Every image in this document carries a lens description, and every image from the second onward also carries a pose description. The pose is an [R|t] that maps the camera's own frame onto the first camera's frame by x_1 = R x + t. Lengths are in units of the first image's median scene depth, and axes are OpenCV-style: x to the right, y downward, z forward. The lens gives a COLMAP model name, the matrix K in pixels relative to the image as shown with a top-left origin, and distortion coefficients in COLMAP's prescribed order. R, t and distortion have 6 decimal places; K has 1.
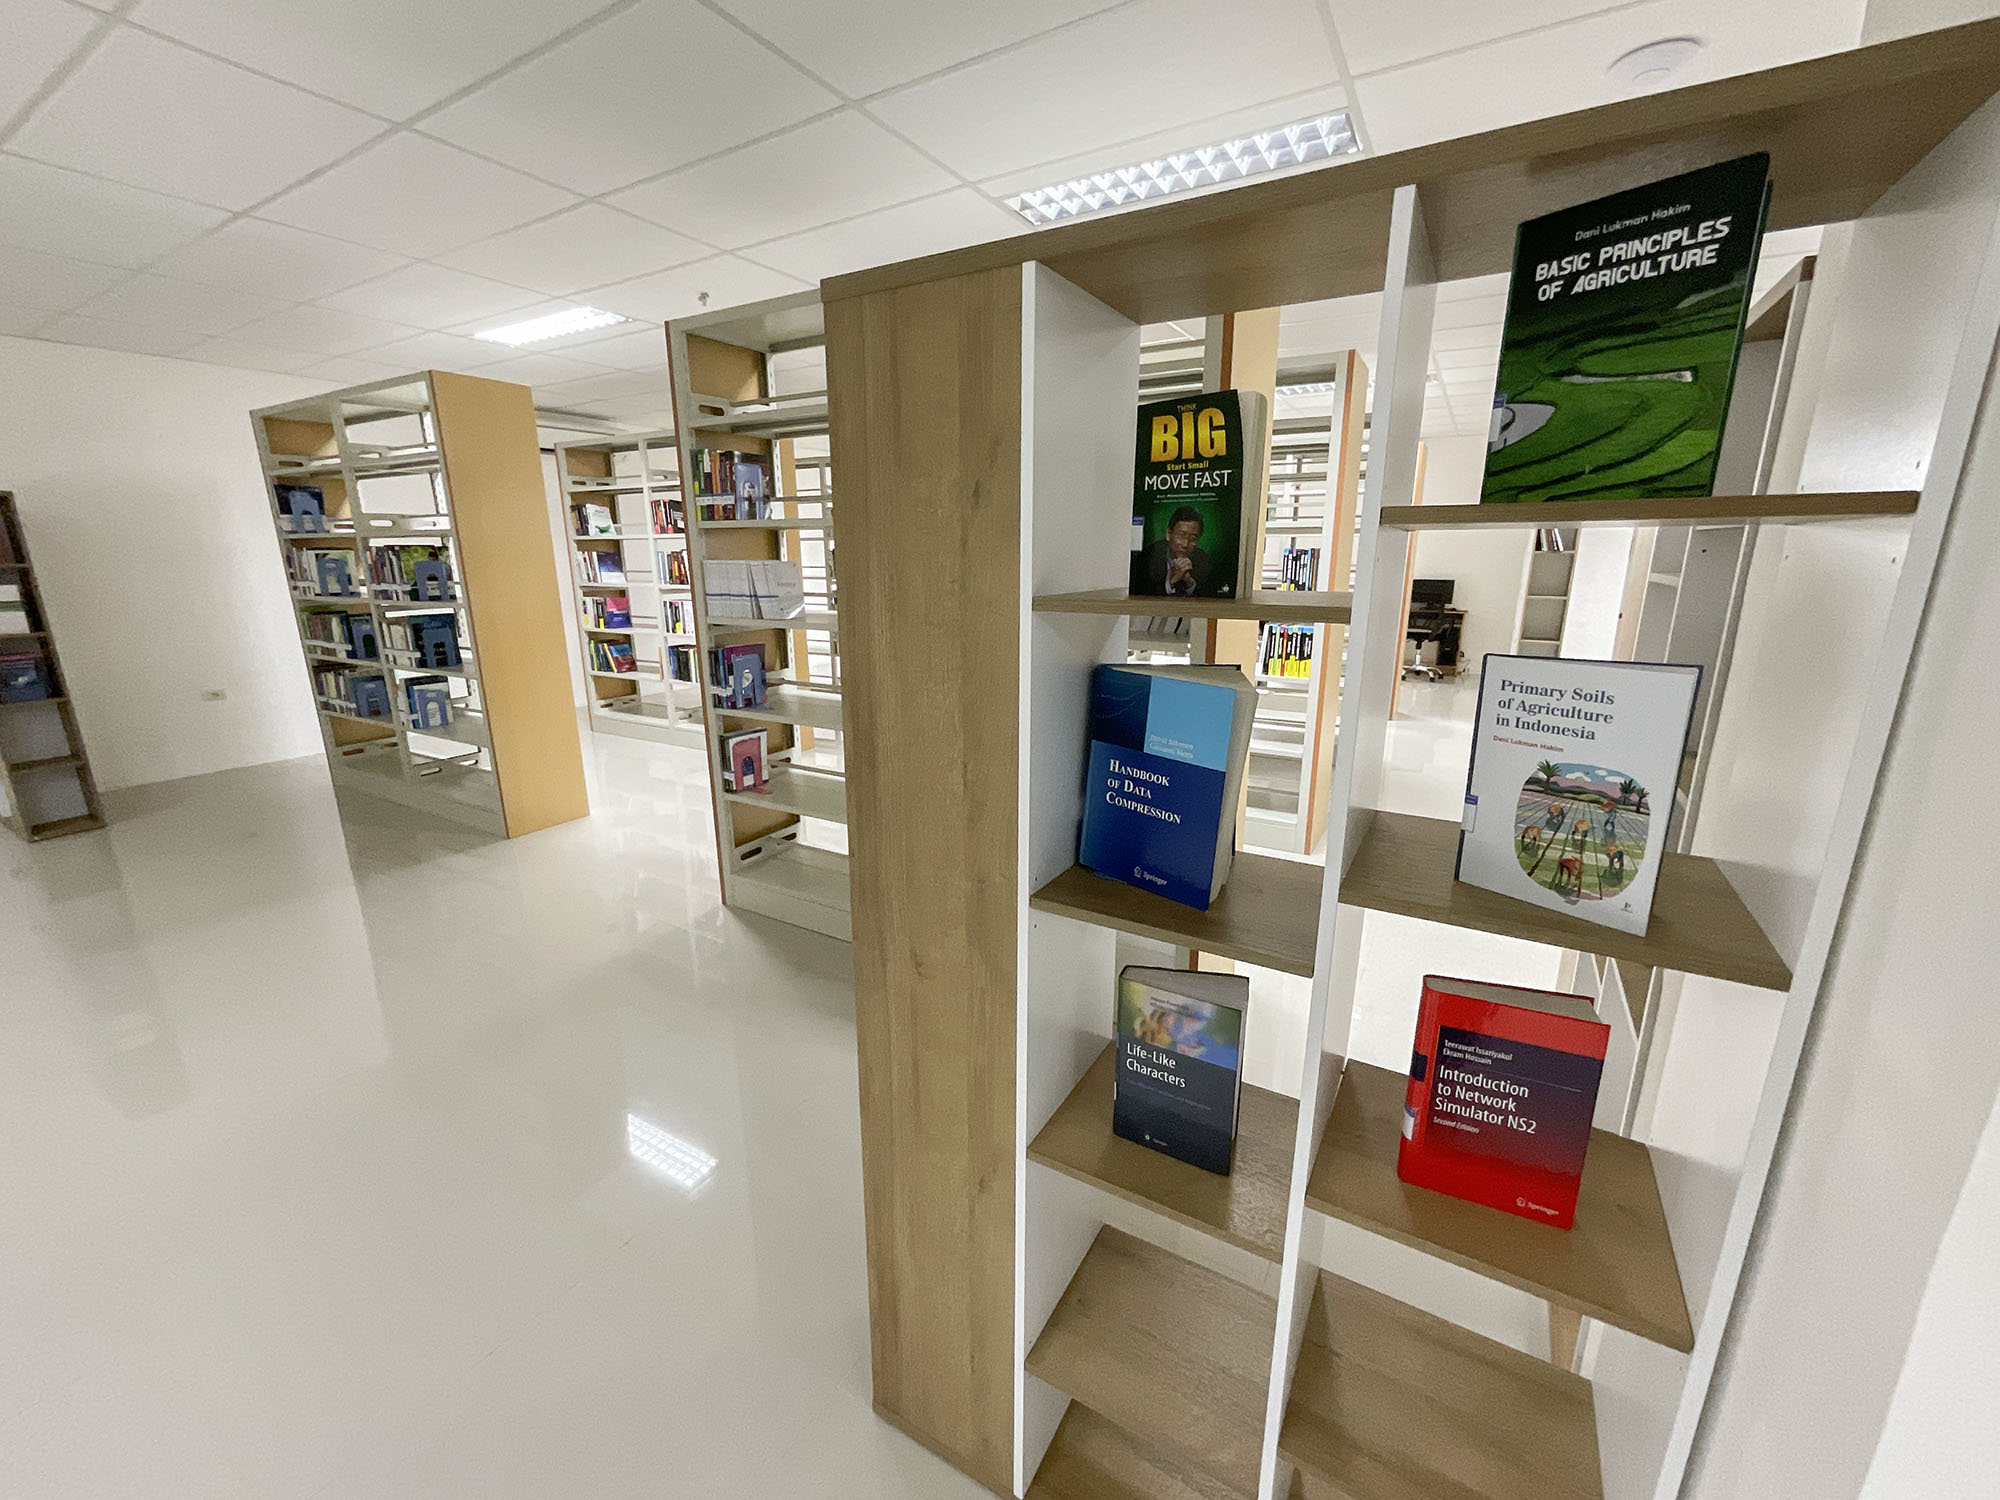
lens RADIAL K [[801.2, 0, 1000.9], [0, 801.2, 746.2], [0, 0, 1]] dist [-0.015777, 0.001197]
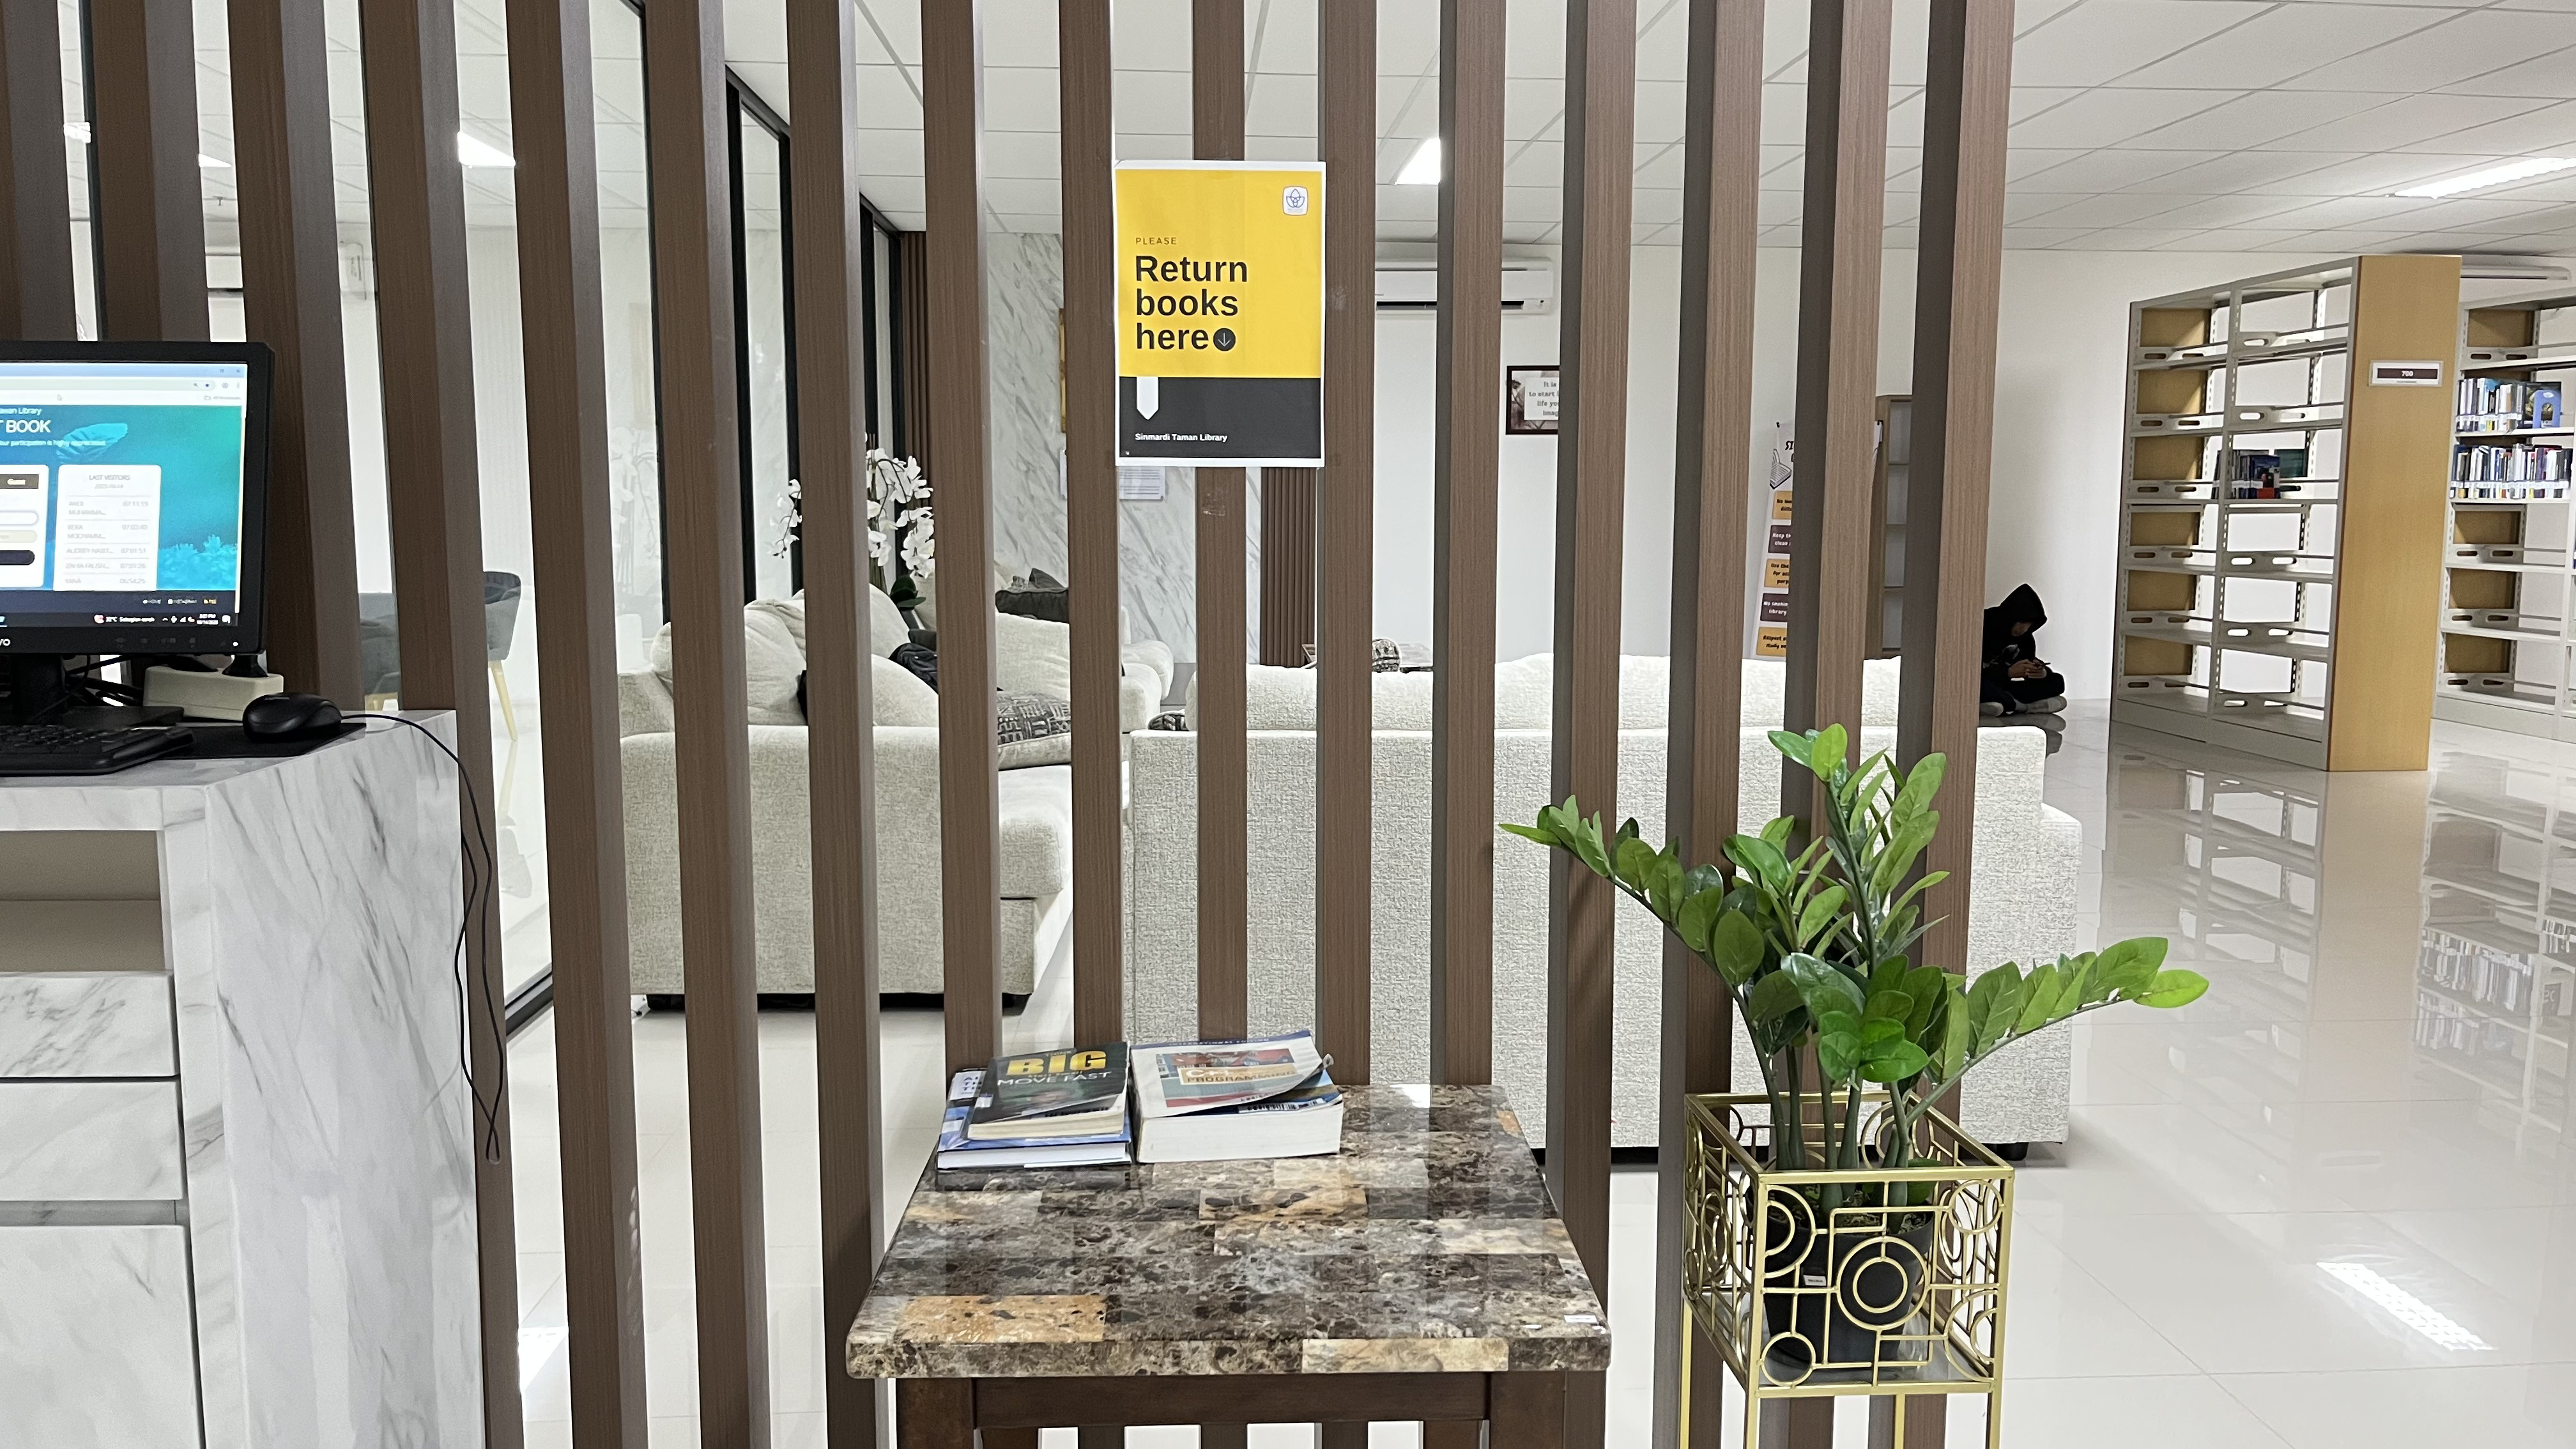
lens RADIAL K [[1939.1, 0, 1307.6], [0, 1939.1, 747.3], [0, 0, 1]] dist [0.032993, -0.049608]
pose [[0.564055, 0.106797, -0.818802, 0.458896], [-0.197549, 0.980259, -0.008231, 0.313291], [0.801759, 0.166396, 0.574017, -1.054914]]
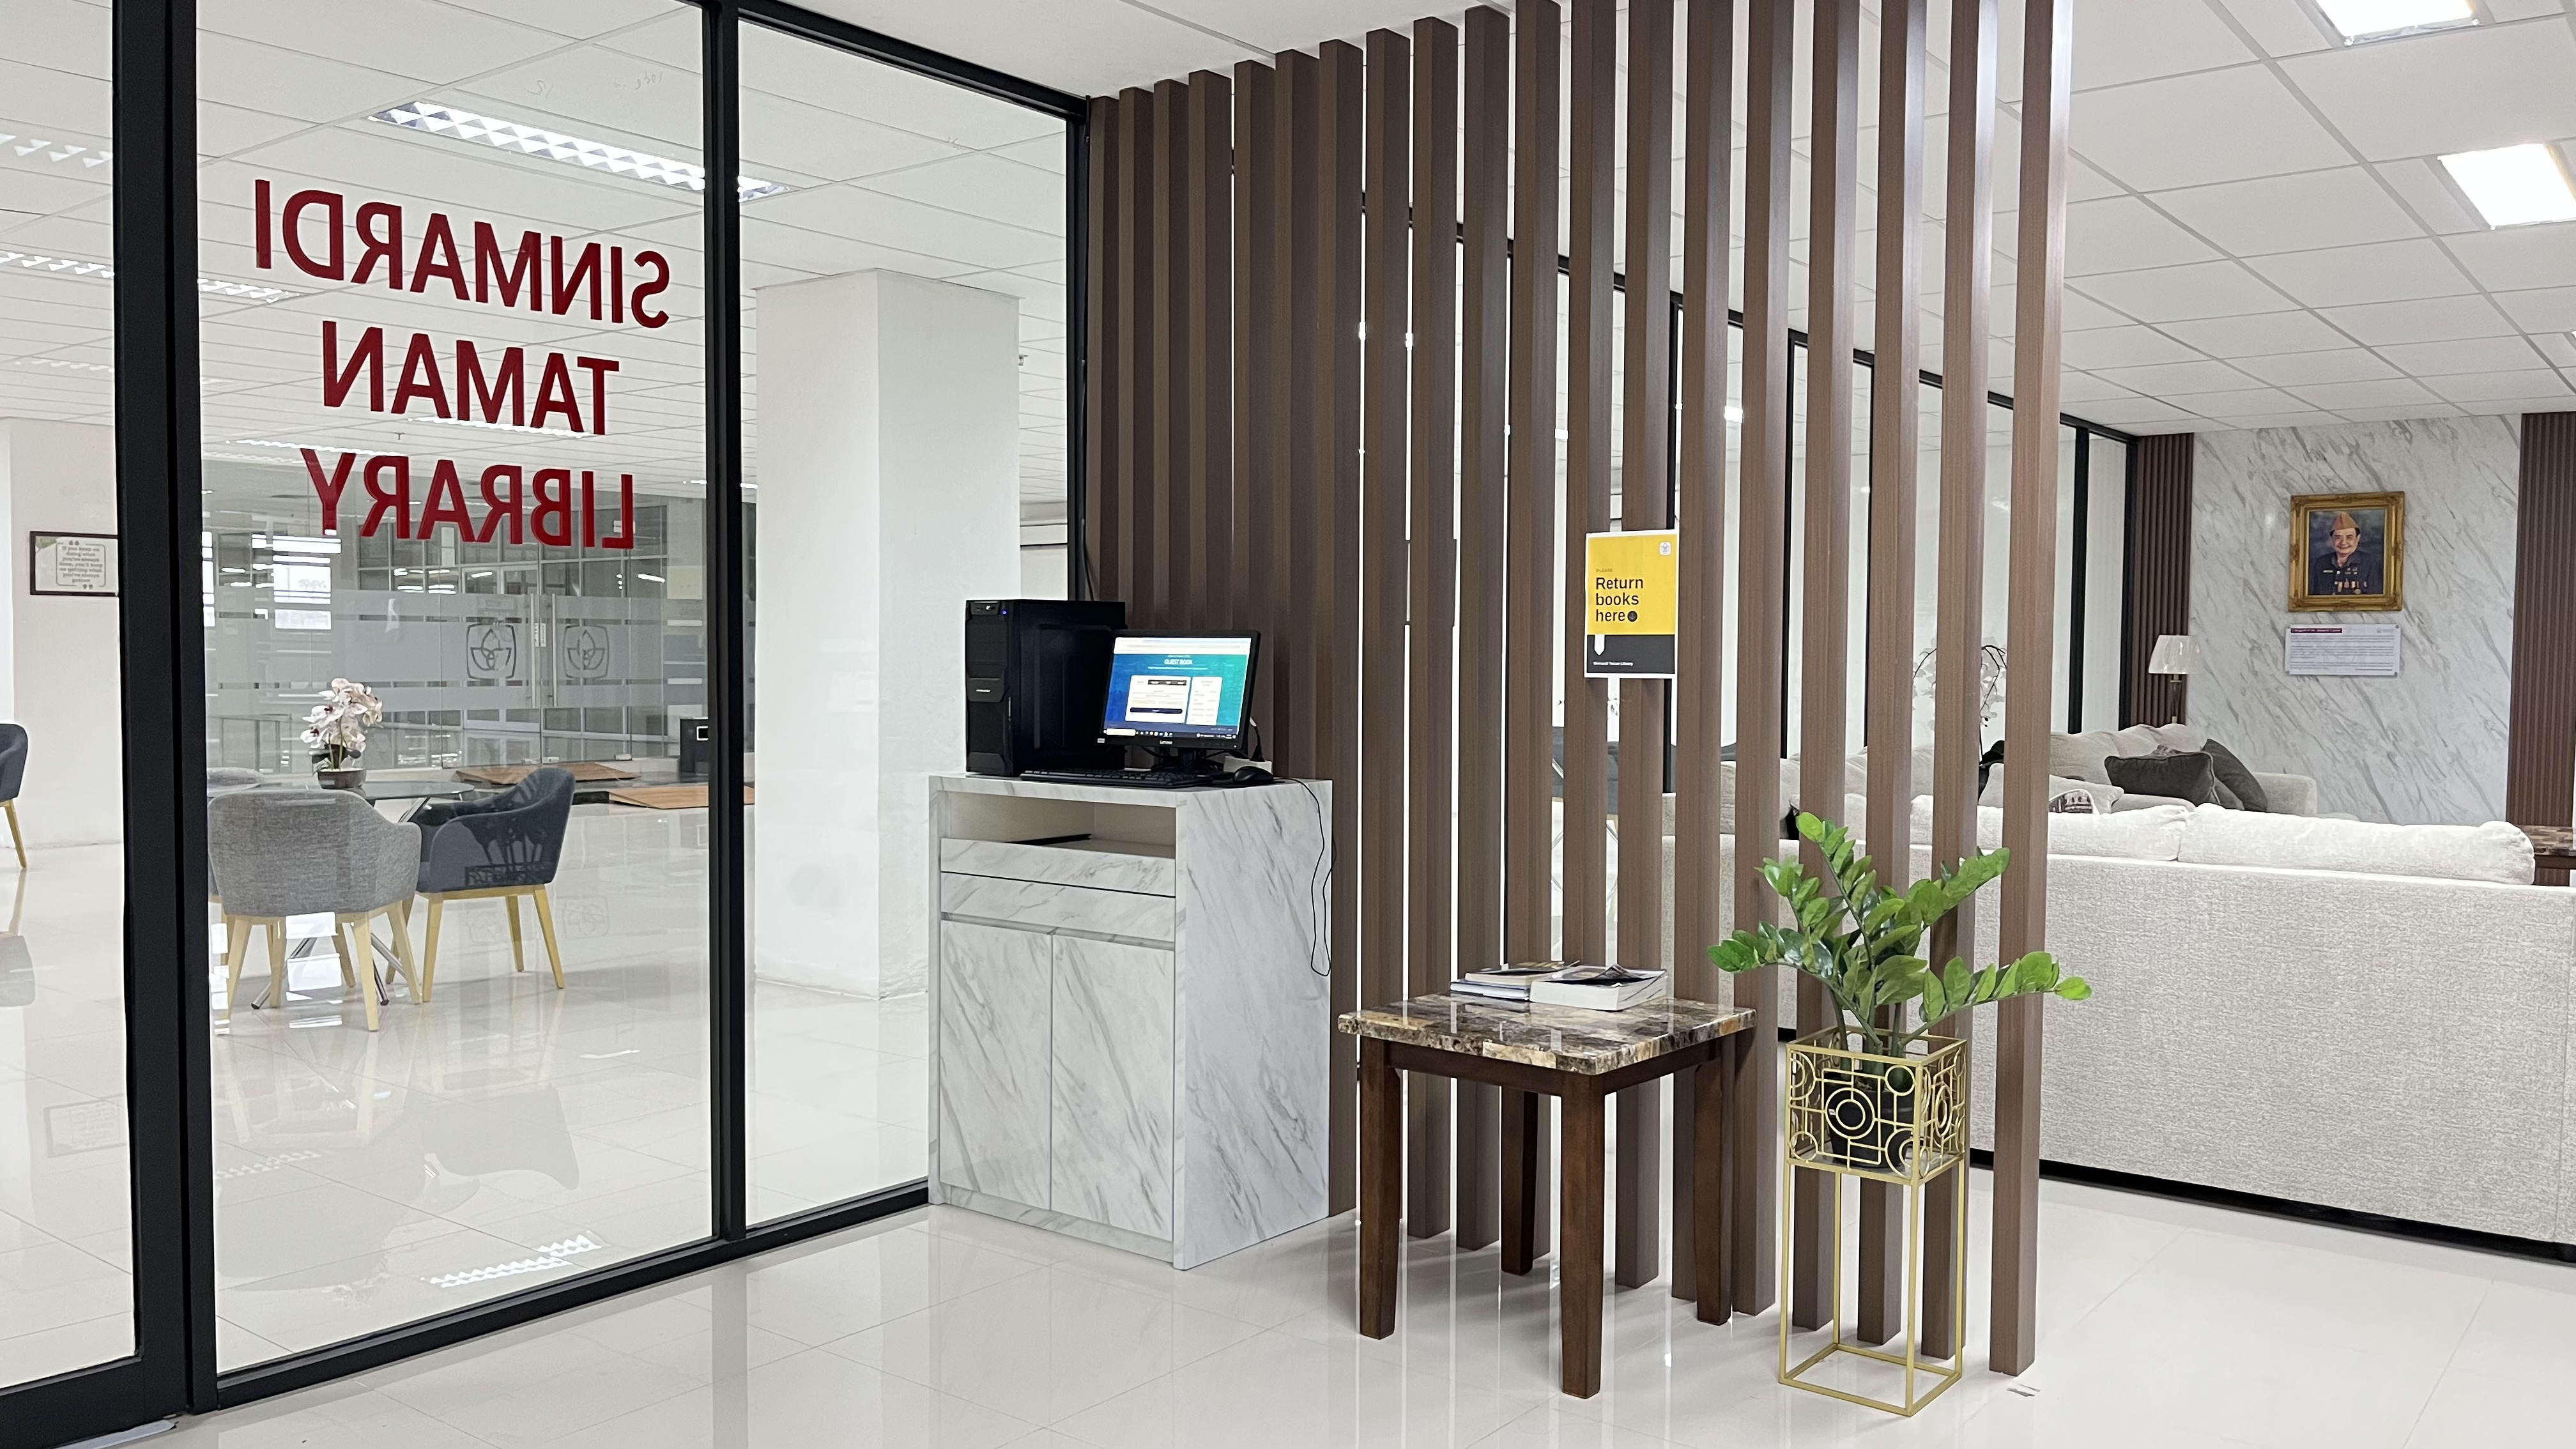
lens RADIAL K [[1939.1, 0, 1280.9], [0, 1939.1, 715.0], [0, 0, 1]] dist [0.032993, -0.049608]
pose [[-0.147064, 0.028951, -0.988703, 1.054263], [-0.238002, 0.969168, 0.063781, 0.240858], [0.960066, 0.244694, -0.135639, -0.832599]]
